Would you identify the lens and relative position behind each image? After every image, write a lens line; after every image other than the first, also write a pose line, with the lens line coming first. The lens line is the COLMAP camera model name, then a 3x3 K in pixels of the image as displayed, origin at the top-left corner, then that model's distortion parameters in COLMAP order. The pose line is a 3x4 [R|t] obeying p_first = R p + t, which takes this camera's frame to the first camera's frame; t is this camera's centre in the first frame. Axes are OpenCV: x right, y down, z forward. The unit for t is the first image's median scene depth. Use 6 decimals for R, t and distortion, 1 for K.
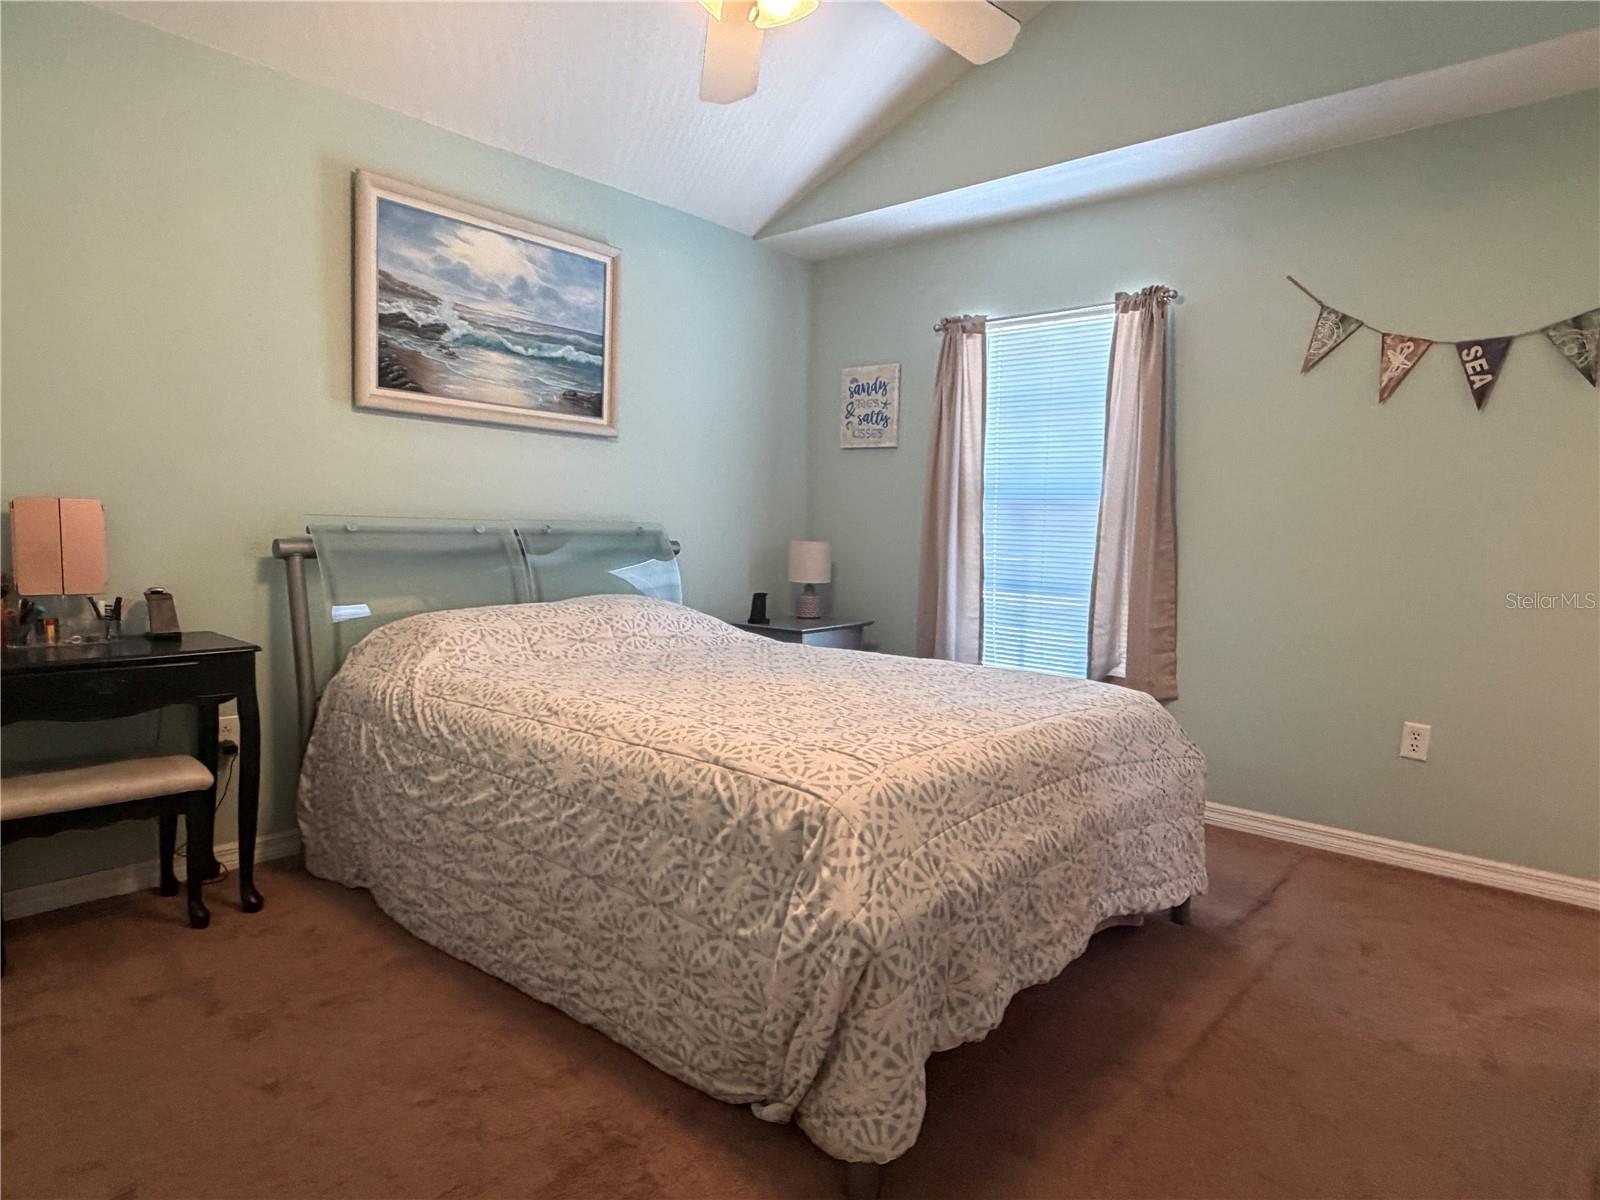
lens RADIAL K [[946.8, 0, 800.0], [0, 946.8, 600.0], [0, 0, 1]] dist [-0.003630, -0.001814]
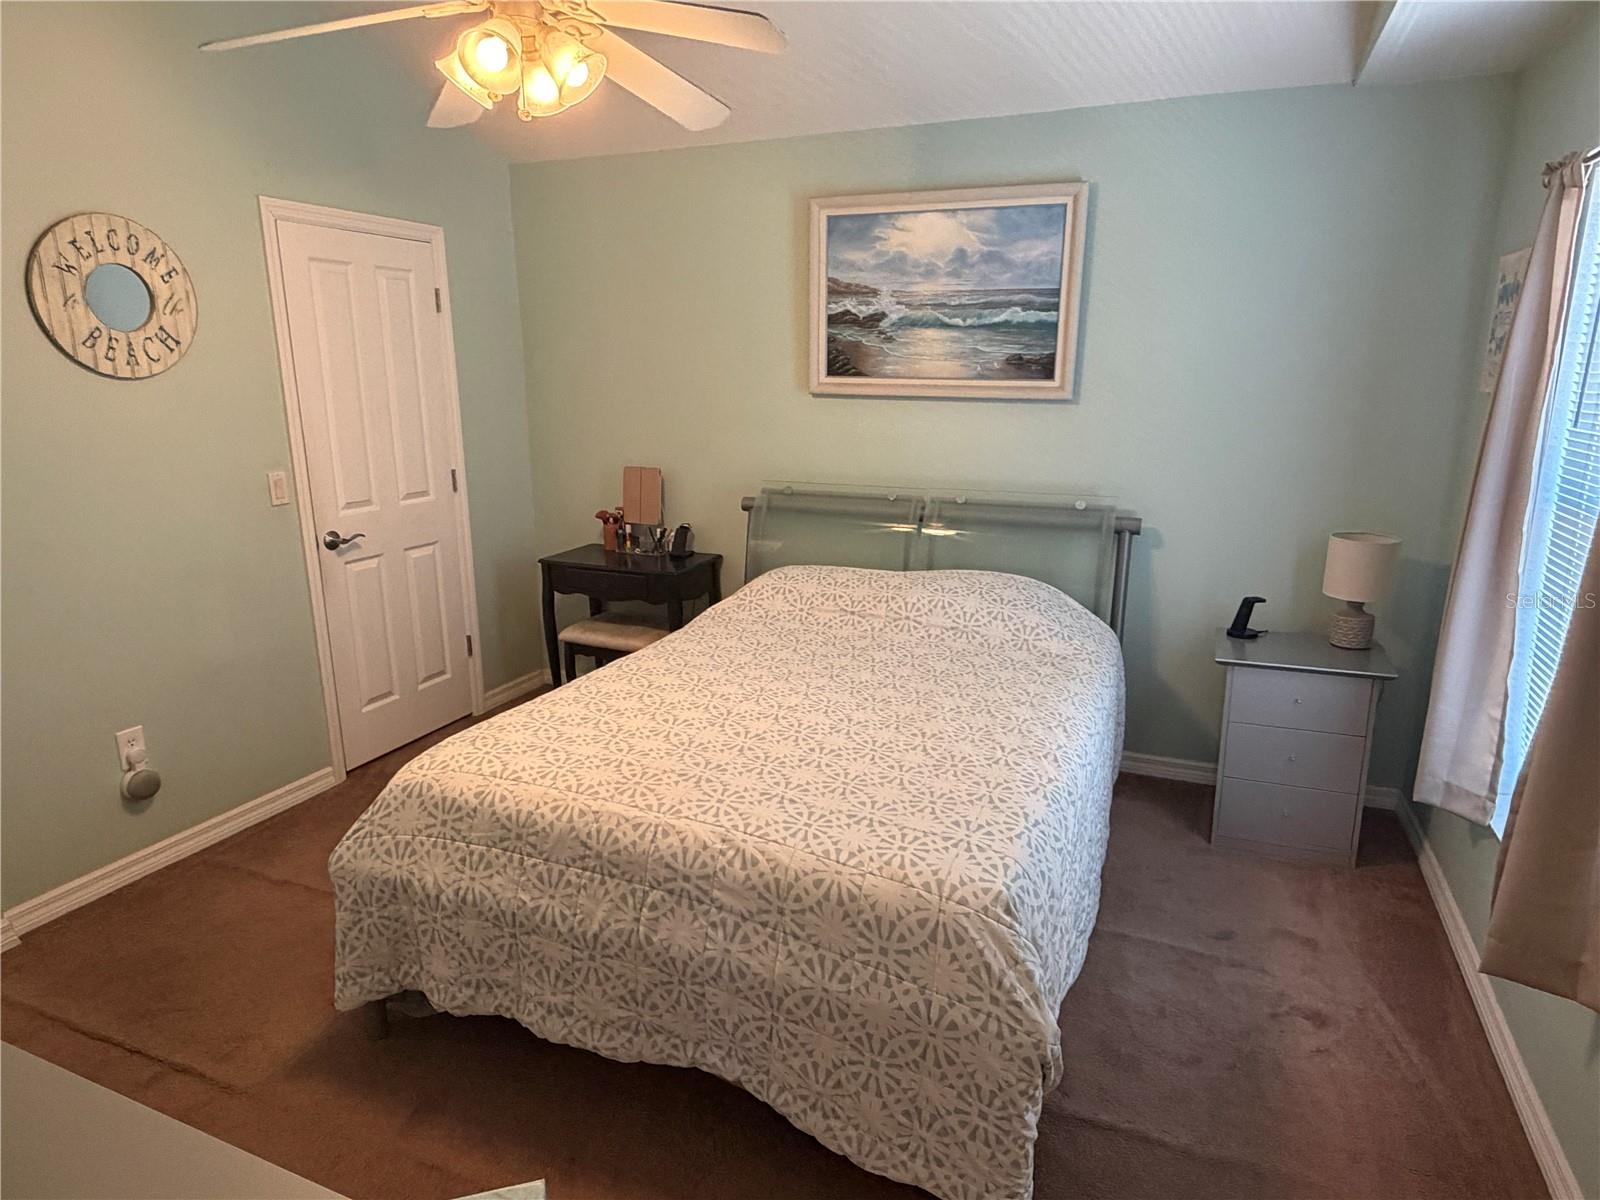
lens RADIAL K [[946.8, 0, 800.0], [0, 946.8, 600.0], [0, 0, 1]] dist [-0.003630, -0.001814]
pose [[0.316714, 0.201901, -0.926784, 0.691305], [-0.065305, 0.979406, 0.191048, -0.161211], [0.946270, 0.000016, 0.323377, 0.530764]]
